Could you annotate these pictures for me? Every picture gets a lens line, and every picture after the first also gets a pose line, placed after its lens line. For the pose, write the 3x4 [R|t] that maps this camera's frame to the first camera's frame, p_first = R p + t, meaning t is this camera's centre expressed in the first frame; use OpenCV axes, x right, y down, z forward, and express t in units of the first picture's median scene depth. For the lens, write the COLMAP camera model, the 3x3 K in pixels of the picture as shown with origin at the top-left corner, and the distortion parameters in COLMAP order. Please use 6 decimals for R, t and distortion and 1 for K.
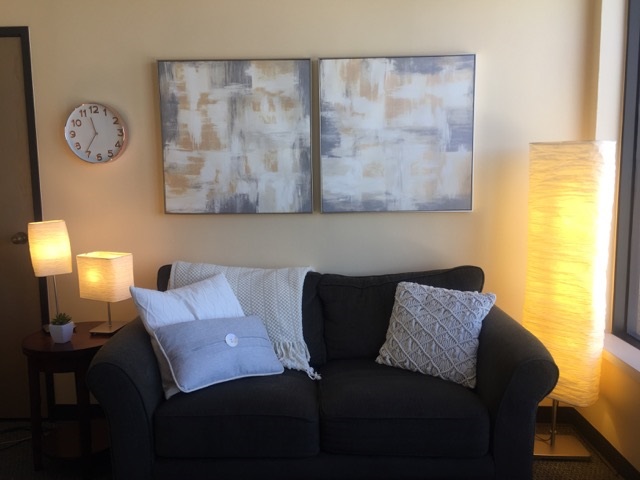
lens RADIAL K [[549.6, 0, 320.2], [0, 549.6, 242.7], [0, 0, 1]] dist [0.071352, 0.000144]
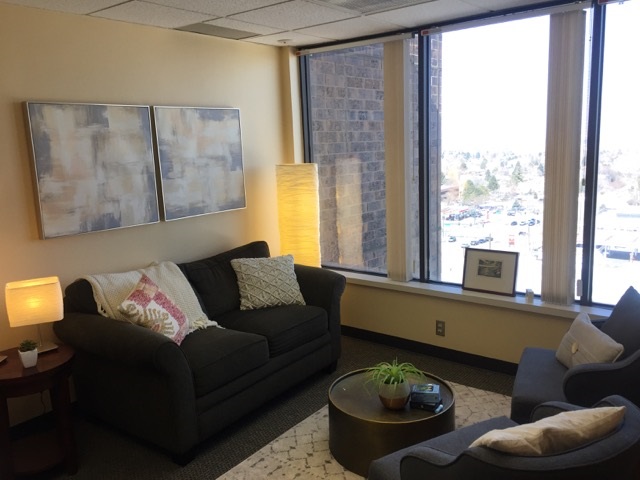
lens RADIAL K [[549.6, 0, 318.5], [0, 549.6, 241.5], [0, 0, 1]] dist [0.071352, 0.000144]
pose [[0.598640, -0.155359, 0.785808, -0.857003], [0.130743, 0.986806, 0.095496, -0.084989], [-0.790276, 0.045571, 0.611054, -0.121753]]
